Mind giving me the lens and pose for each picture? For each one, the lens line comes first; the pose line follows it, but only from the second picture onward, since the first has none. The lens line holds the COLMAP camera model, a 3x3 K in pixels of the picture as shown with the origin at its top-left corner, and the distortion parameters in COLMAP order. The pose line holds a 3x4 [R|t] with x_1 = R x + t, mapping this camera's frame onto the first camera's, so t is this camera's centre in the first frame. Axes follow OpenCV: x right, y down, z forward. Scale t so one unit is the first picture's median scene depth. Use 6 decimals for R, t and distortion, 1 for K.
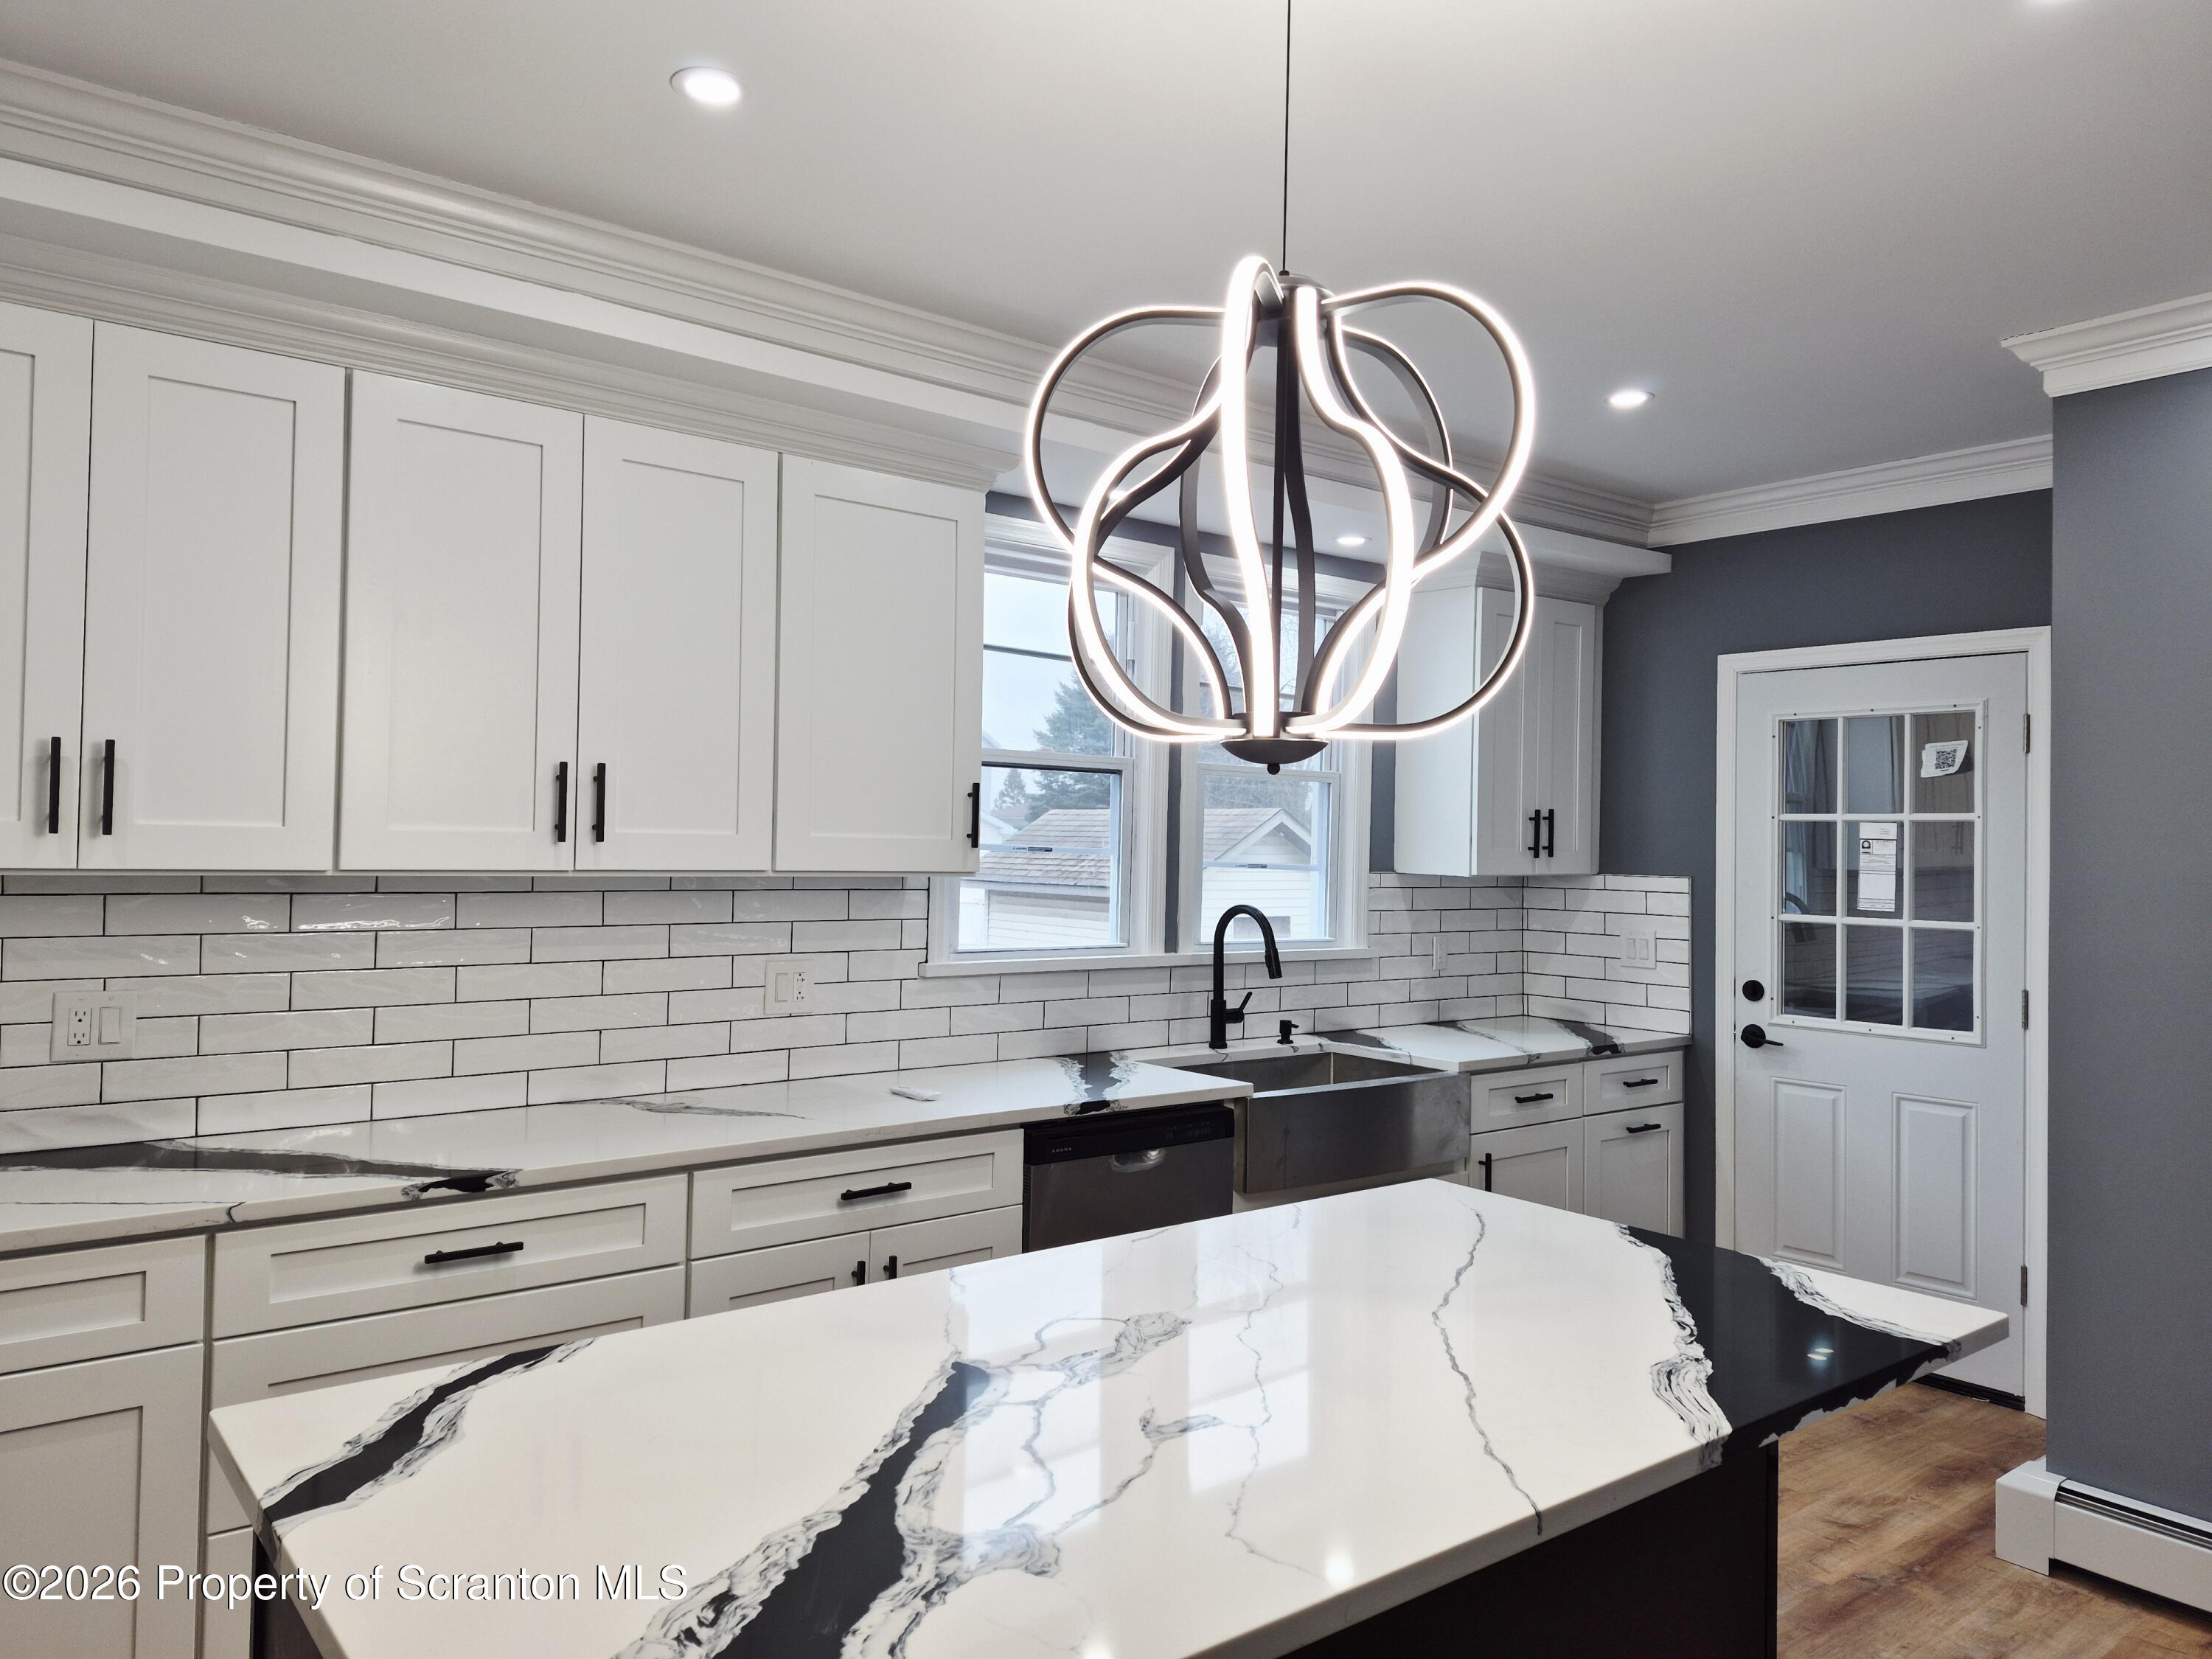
lens RADIAL K [[1524.2, 0, 1080.2], [0, 1524.2, 816.6], [0, 0, 1]] dist [0.070210, -0.071563]
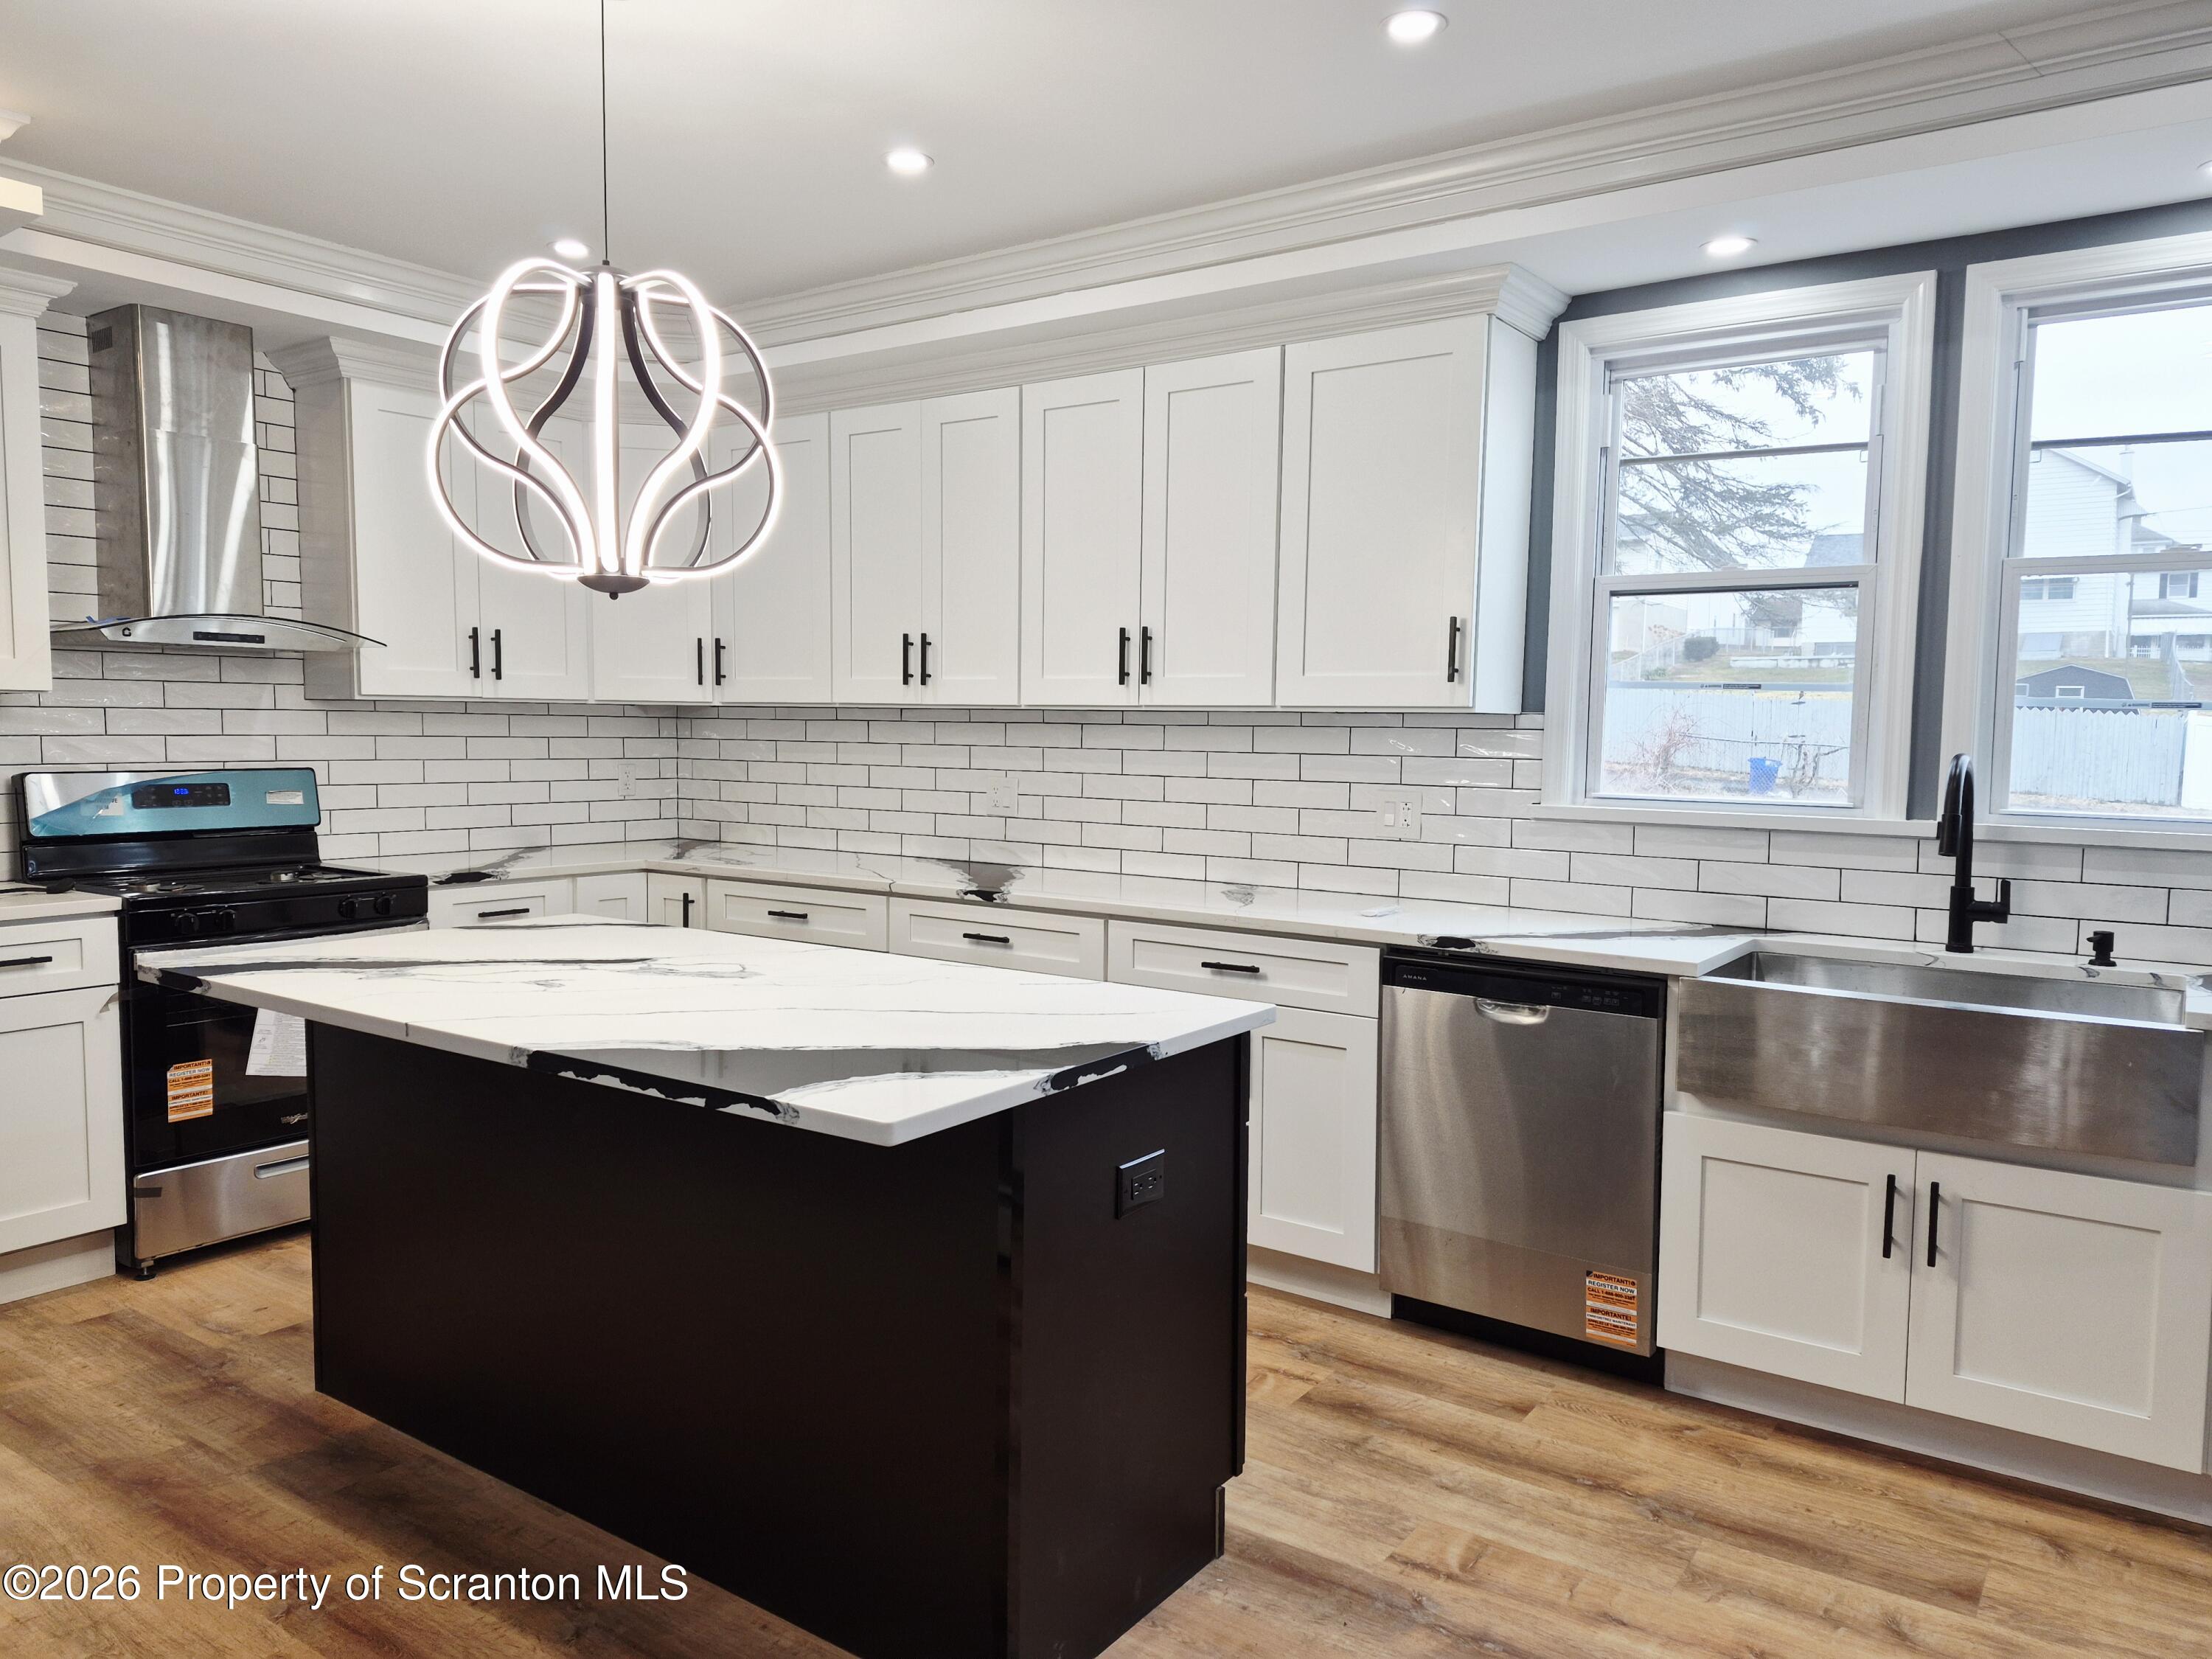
lens RADIAL K [[1517.4, 0, 1109.6], [0, 1517.4, 804.3], [0, 0, 1]] dist [0.087947, -0.073052]
pose [[0.286014, 0.038755, -0.957442, 0.888376], [0.008310, 0.999044, 0.042922, 0.059936], [0.958190, -0.020233, 0.285418, 0.526537]]
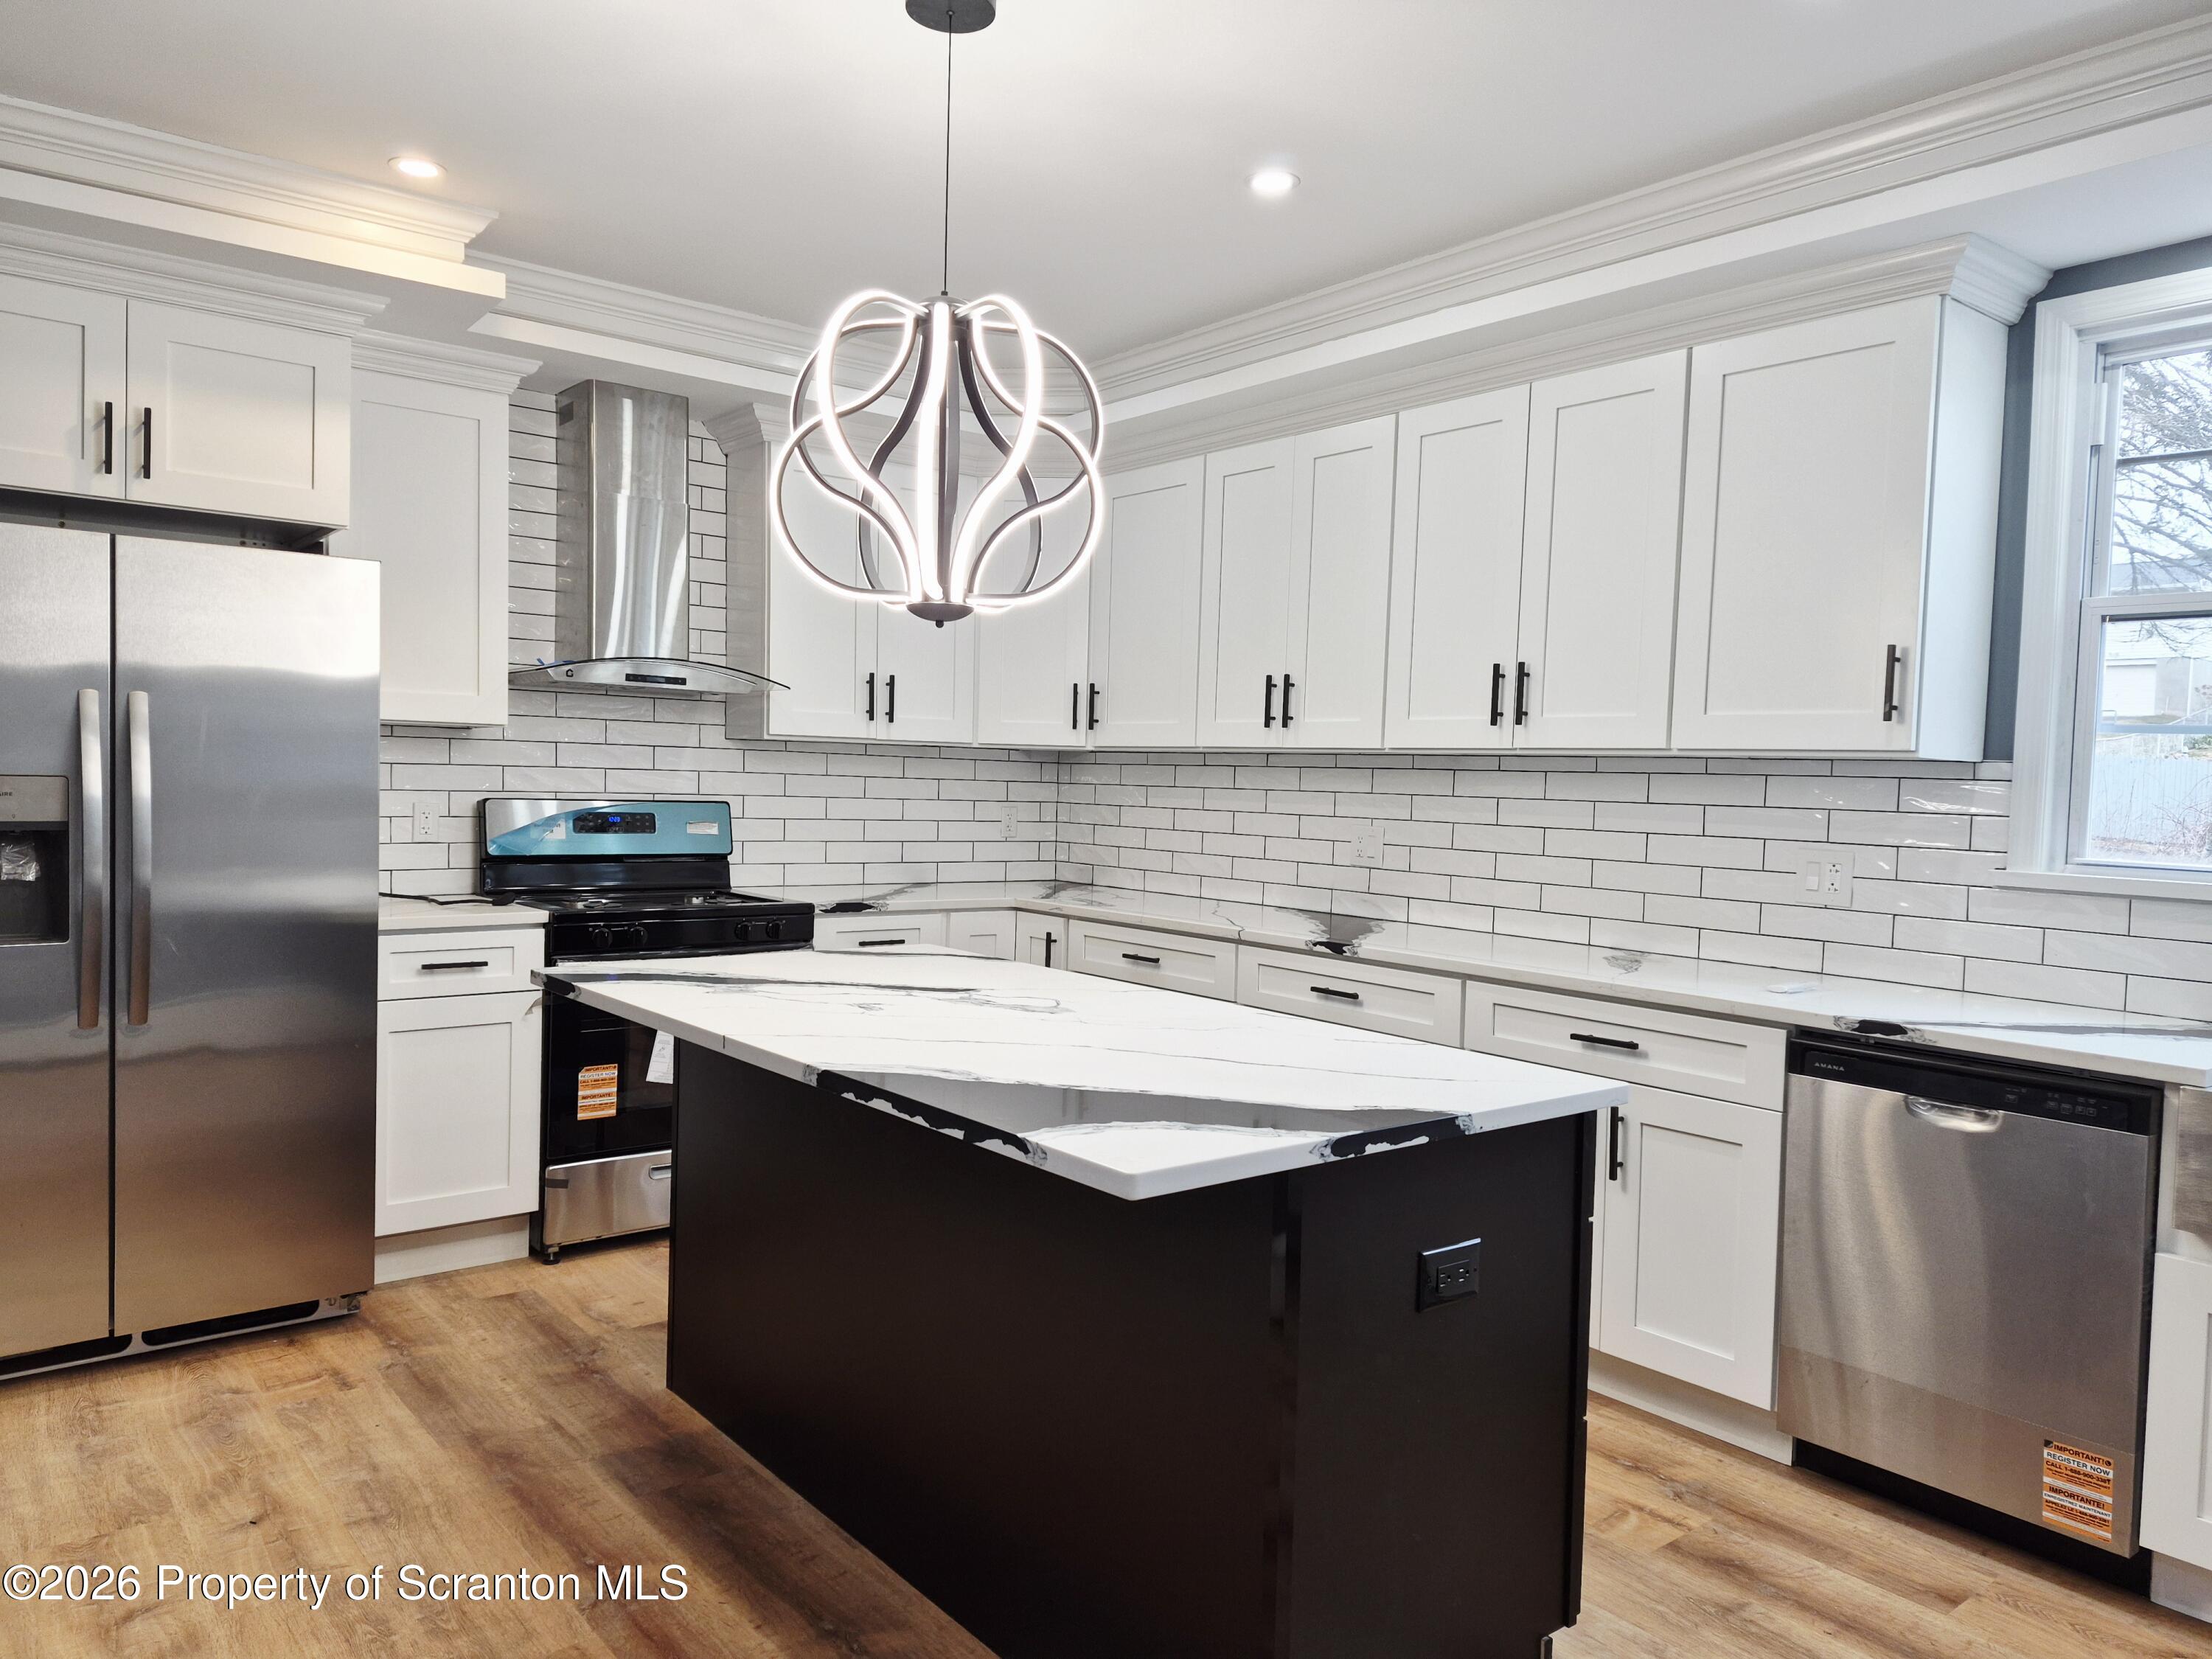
lens RADIAL K [[1508.7, 0, 1117.0], [0, 1508.7, 822.1], [0, 0, 1]] dist [0.125670, -0.162958]
pose [[0.018154, 0.014879, -0.999724, 0.840428], [-0.012110, 0.999819, 0.014661, 0.074290], [0.999762, 0.011840, 0.018331, 0.588385]]
